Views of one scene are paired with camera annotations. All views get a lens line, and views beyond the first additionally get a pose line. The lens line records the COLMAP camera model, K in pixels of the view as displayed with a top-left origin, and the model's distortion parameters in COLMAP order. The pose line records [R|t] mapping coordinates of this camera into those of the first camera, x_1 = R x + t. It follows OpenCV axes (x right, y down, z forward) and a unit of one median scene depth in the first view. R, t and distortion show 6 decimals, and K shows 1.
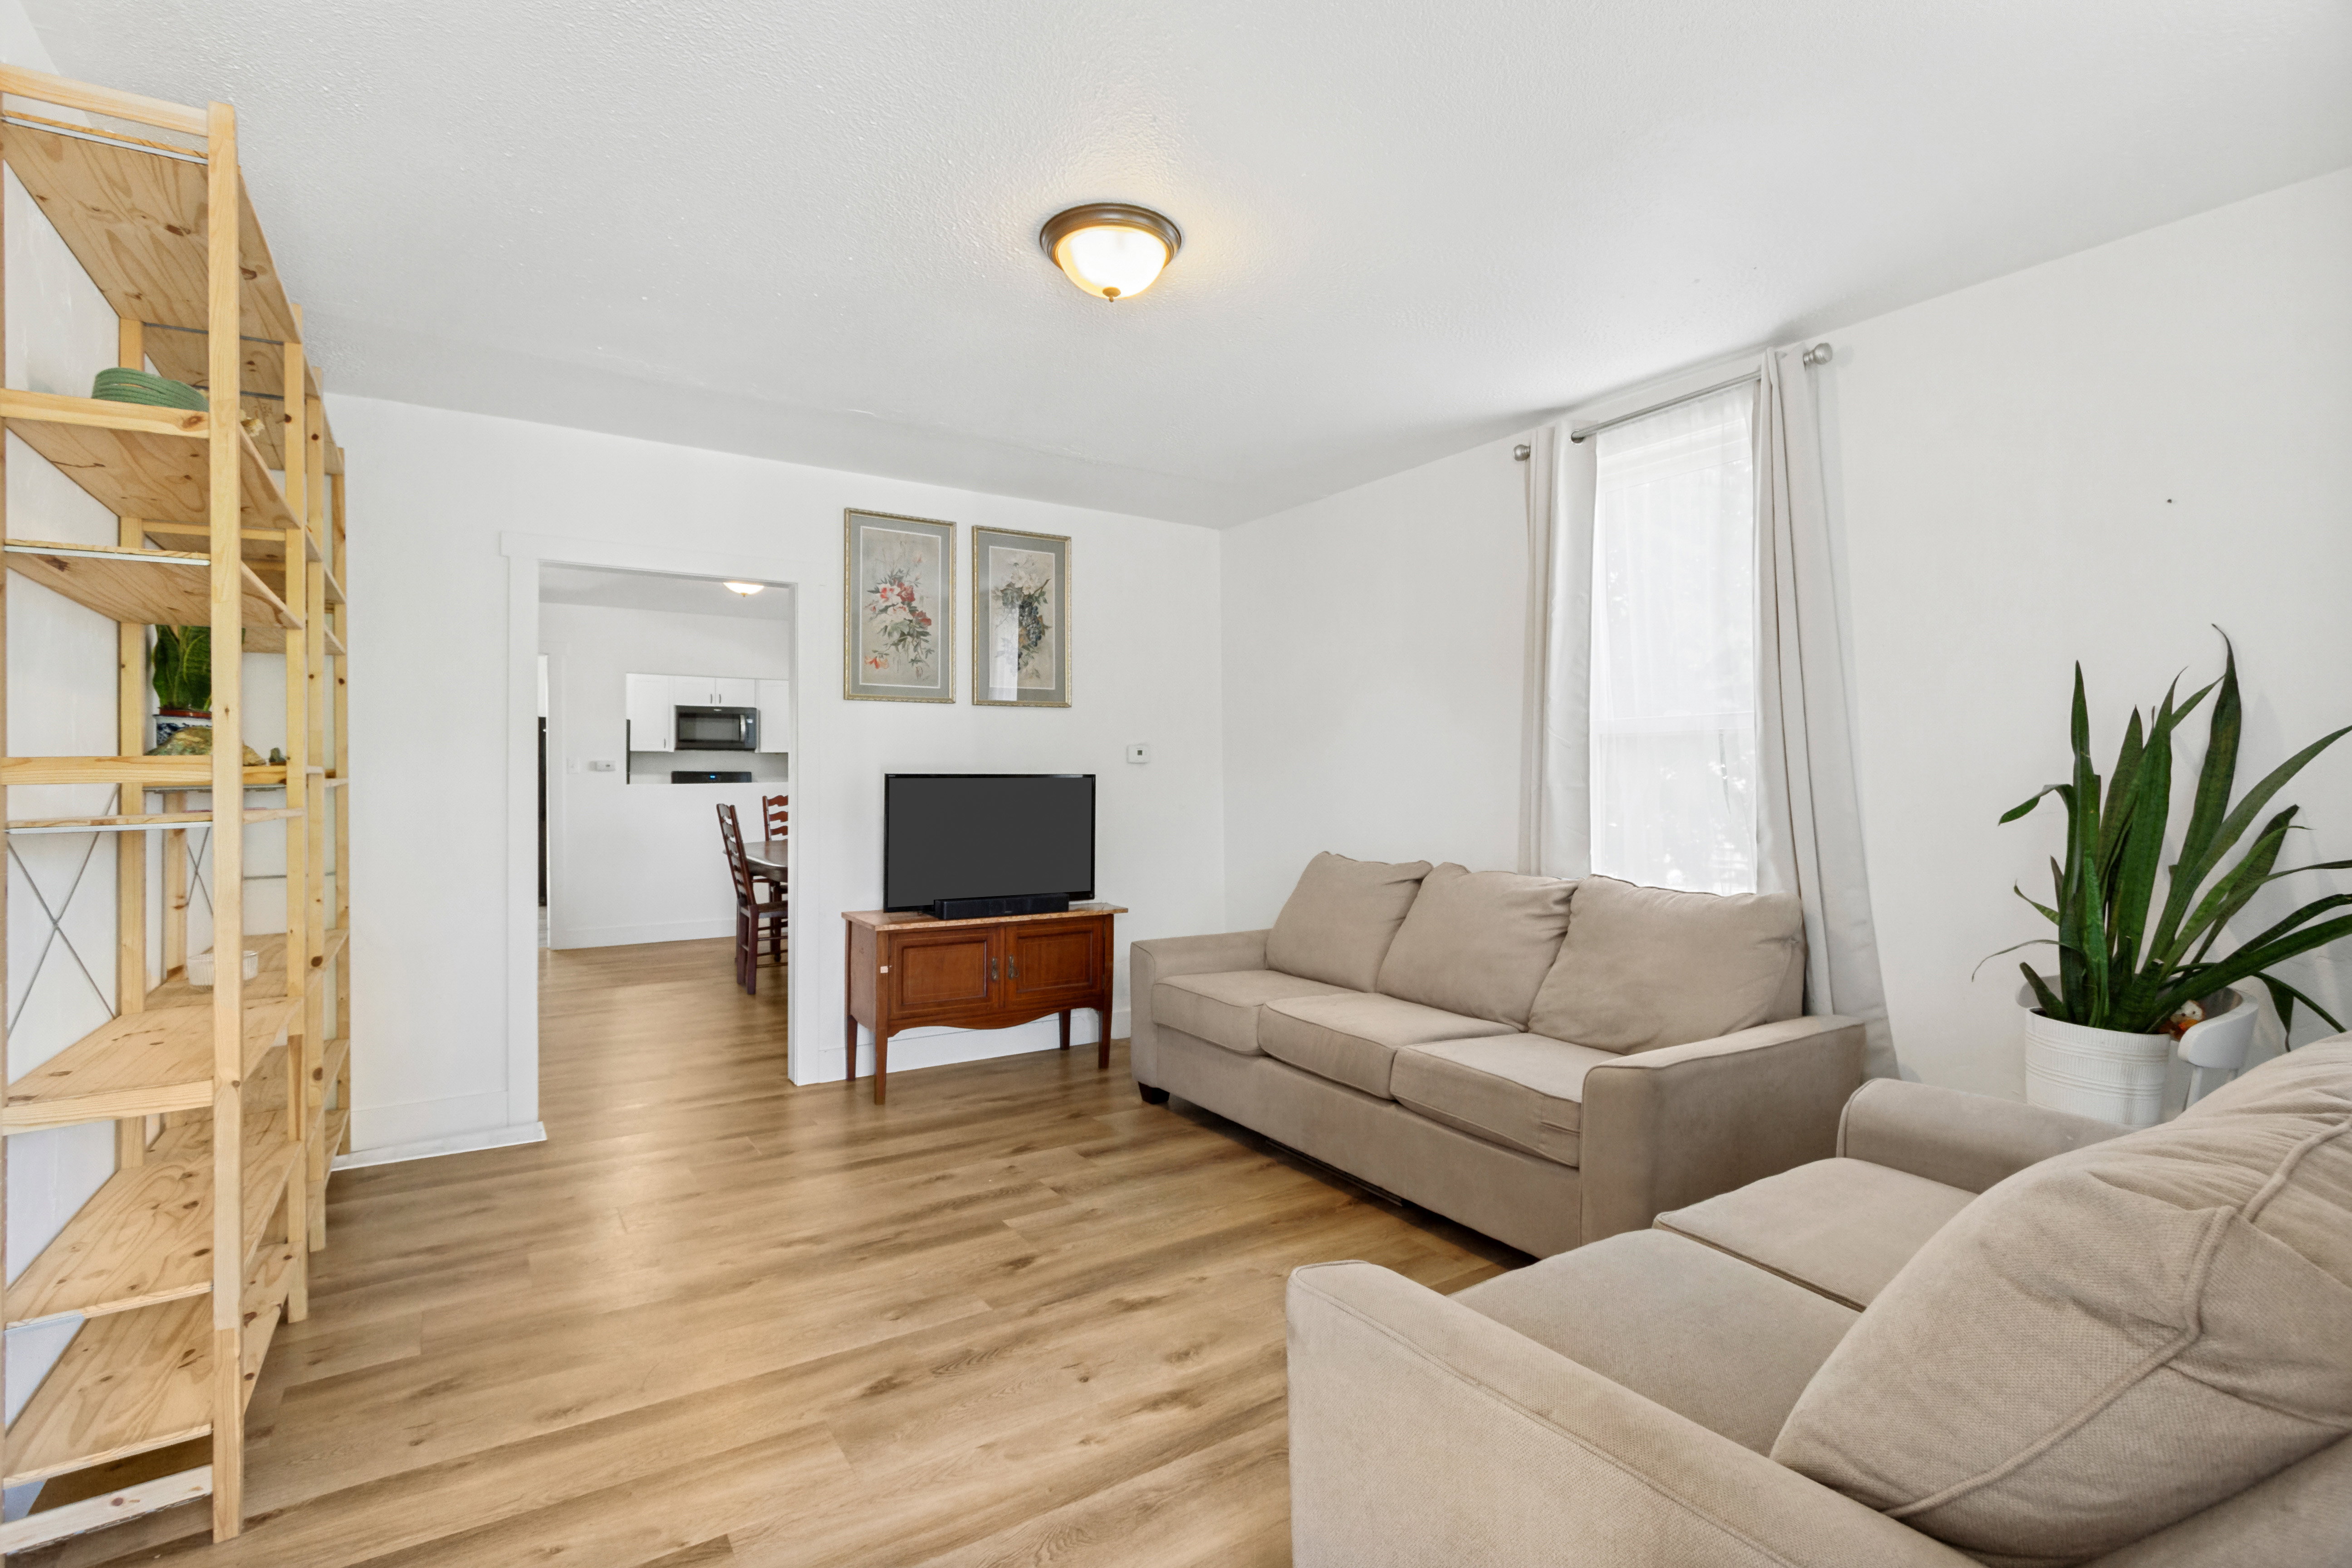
lens RADIAL K [[1098.4, 0, 1176.5], [0, 1098.4, 775.7], [0, 0, 1]] dist [-0.002979, -0.000583]
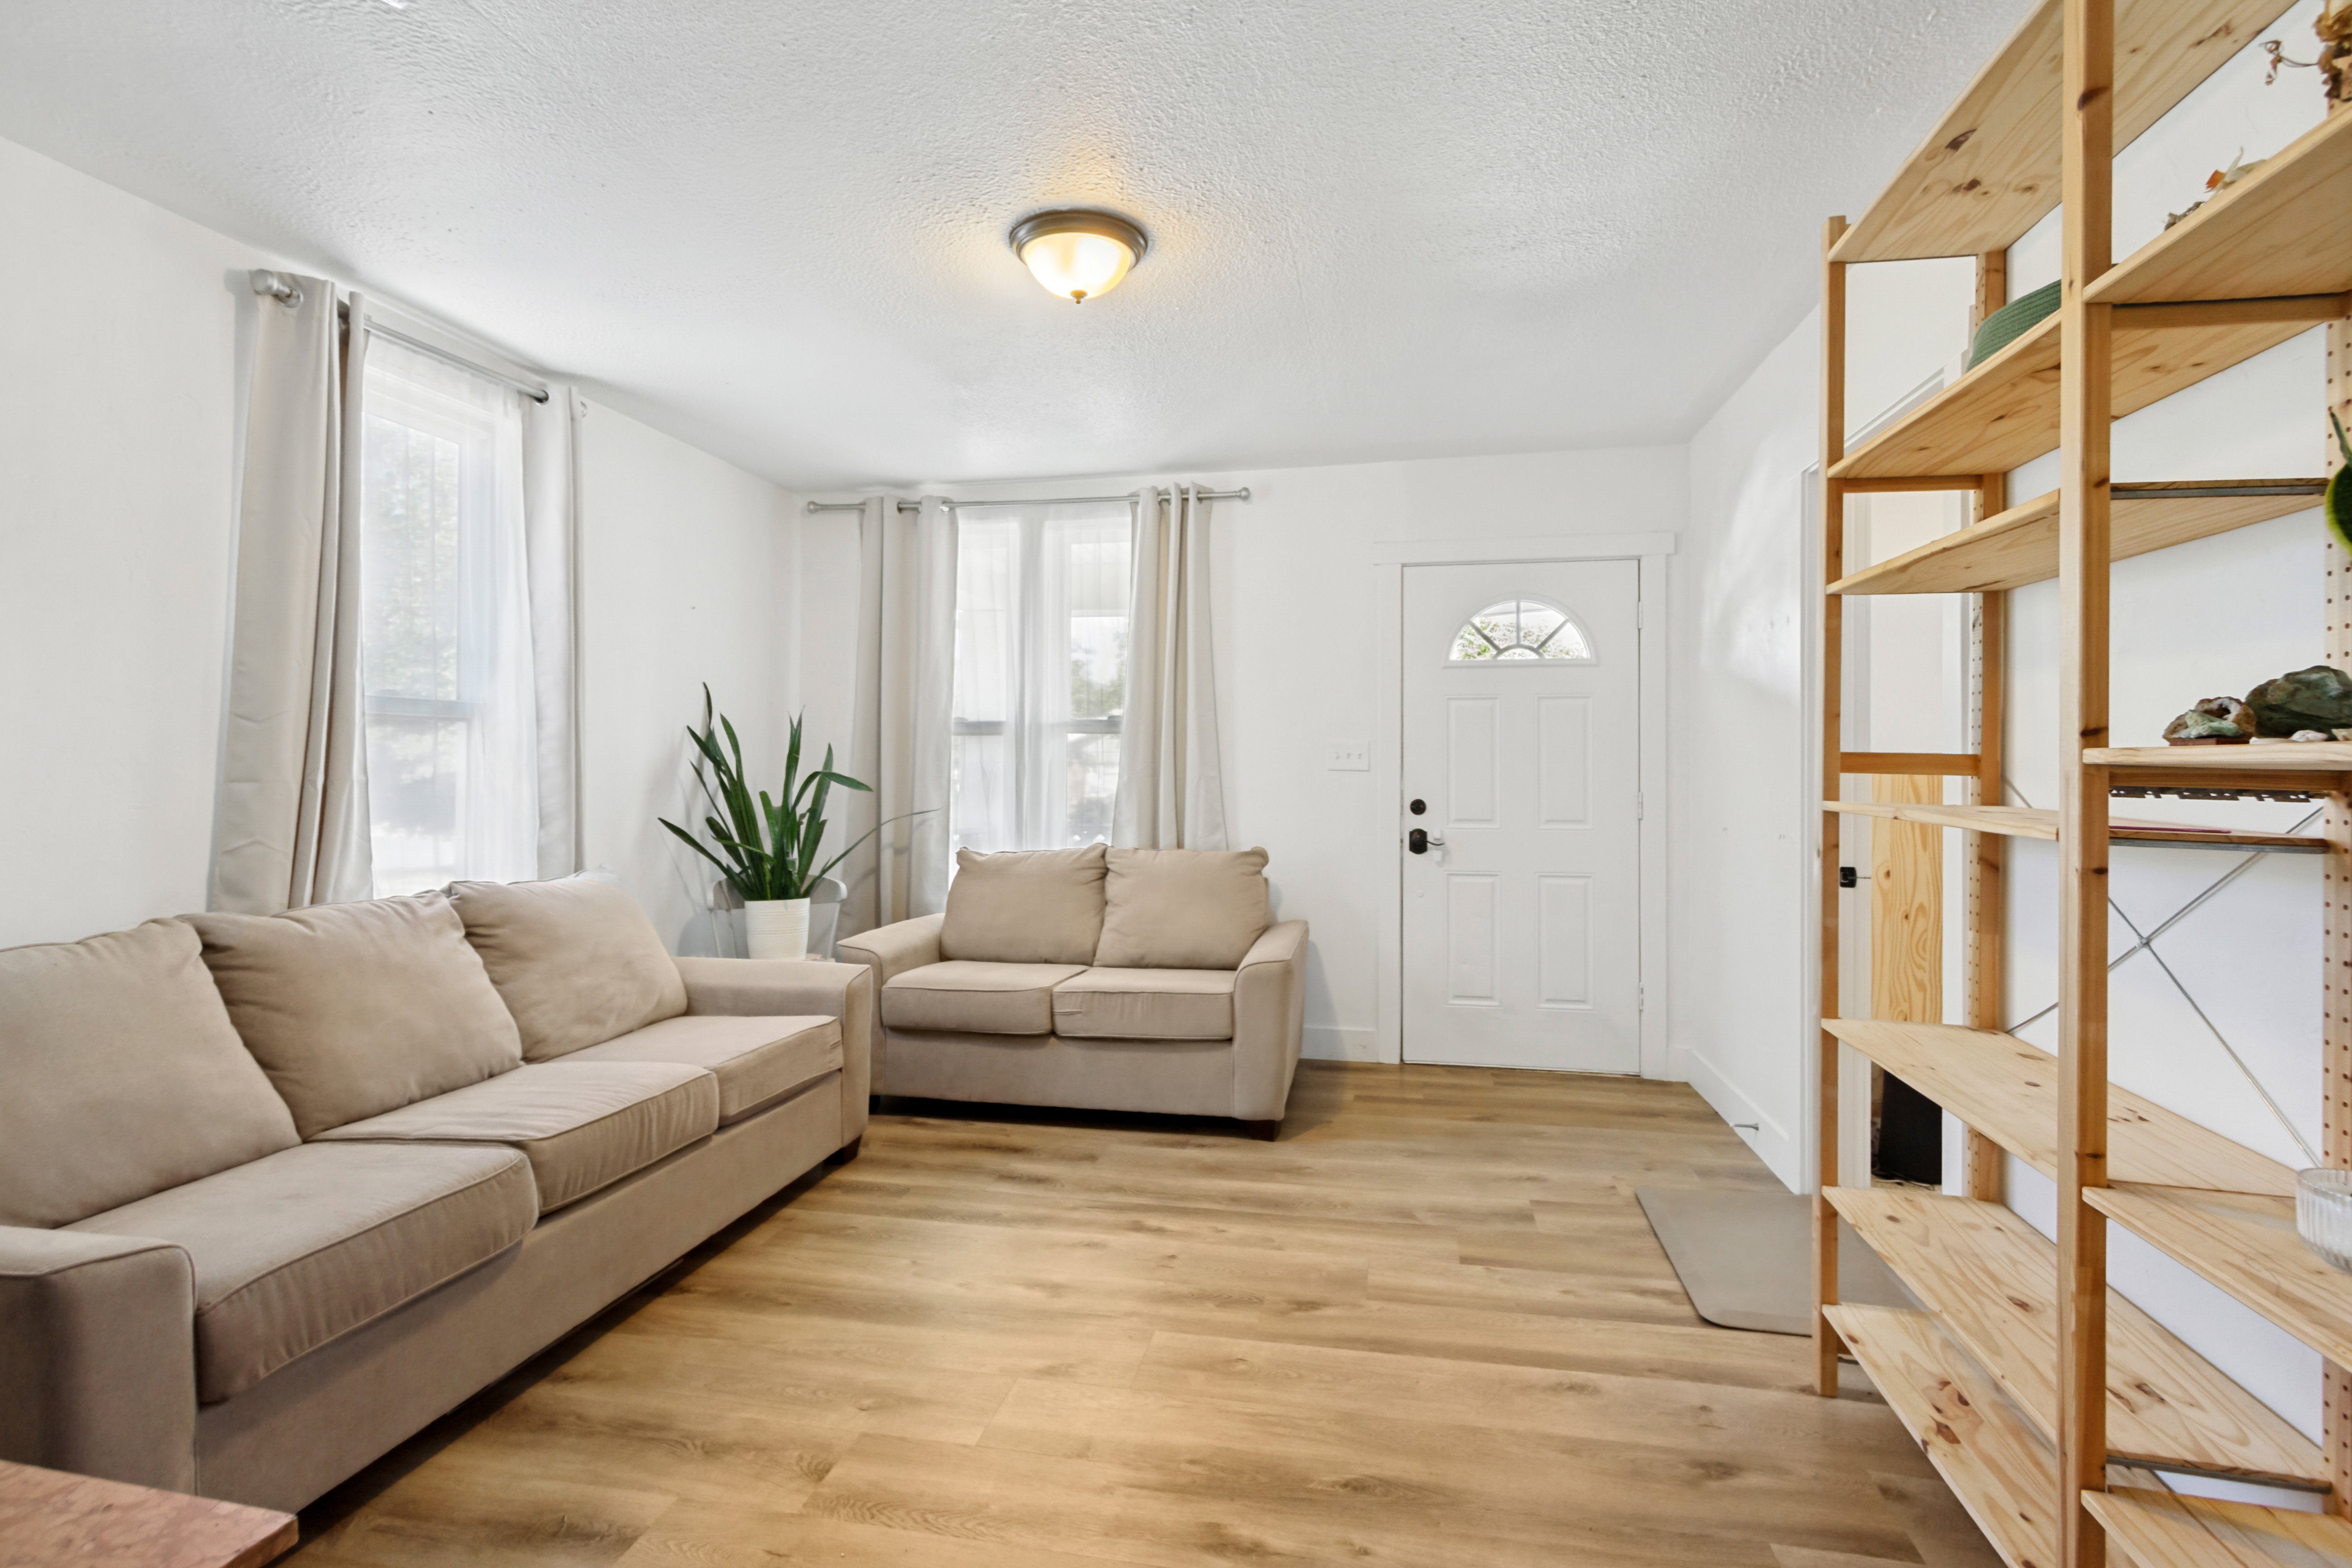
lens RADIAL K [[1098.4, 0, 1184.0], [0, 1098.4, 770.6], [0, 0, 1]] dist [-0.002979, -0.000583]
pose [[-0.709702, -0.004361, 0.704488, -0.989621], [-0.001473, 0.999988, 0.004706, -0.001736], [-0.704500, 0.002303, -0.709700, 1.923498]]
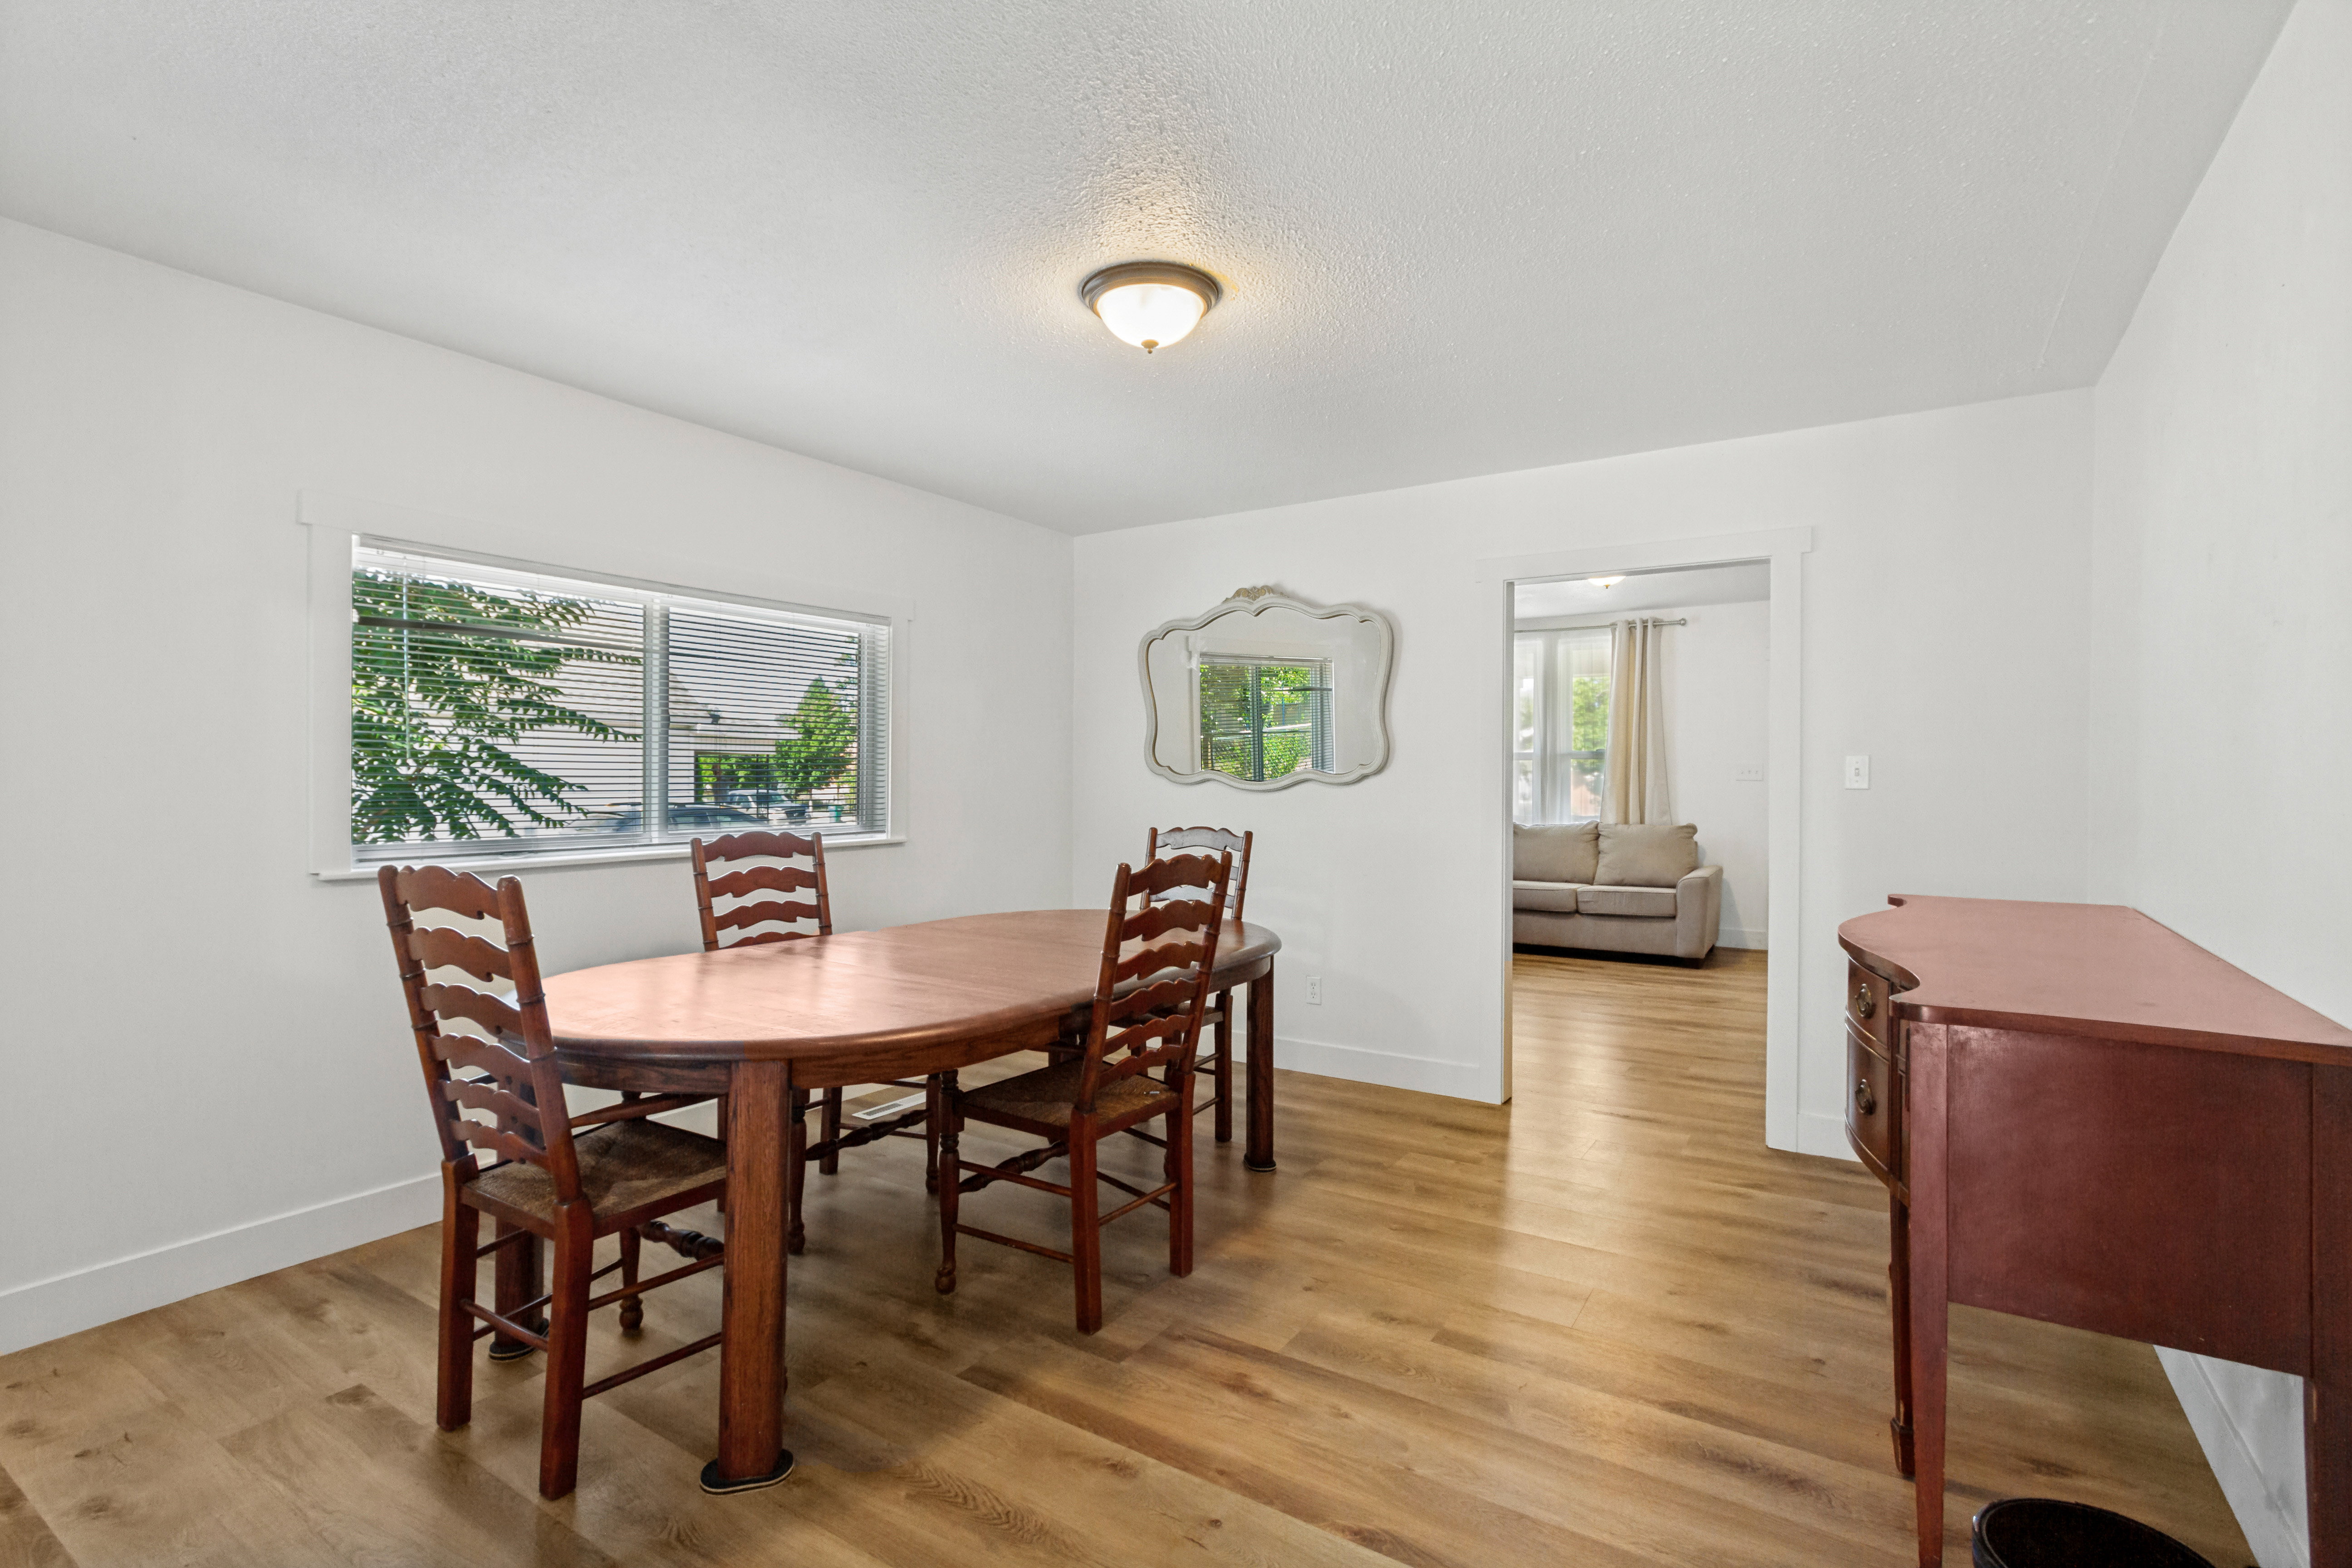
lens RADIAL K [[1098.4, 0, 1183.8], [0, 1098.4, 786.1], [0, 0, 1]] dist [-0.002979, -0.000583]
pose [[-0.406874, -0.007770, 0.913451, -2.426637], [0.000338, 0.999962, 0.008656, -0.003719], [-0.913484, 0.003830, -0.406856, 3.548687]]
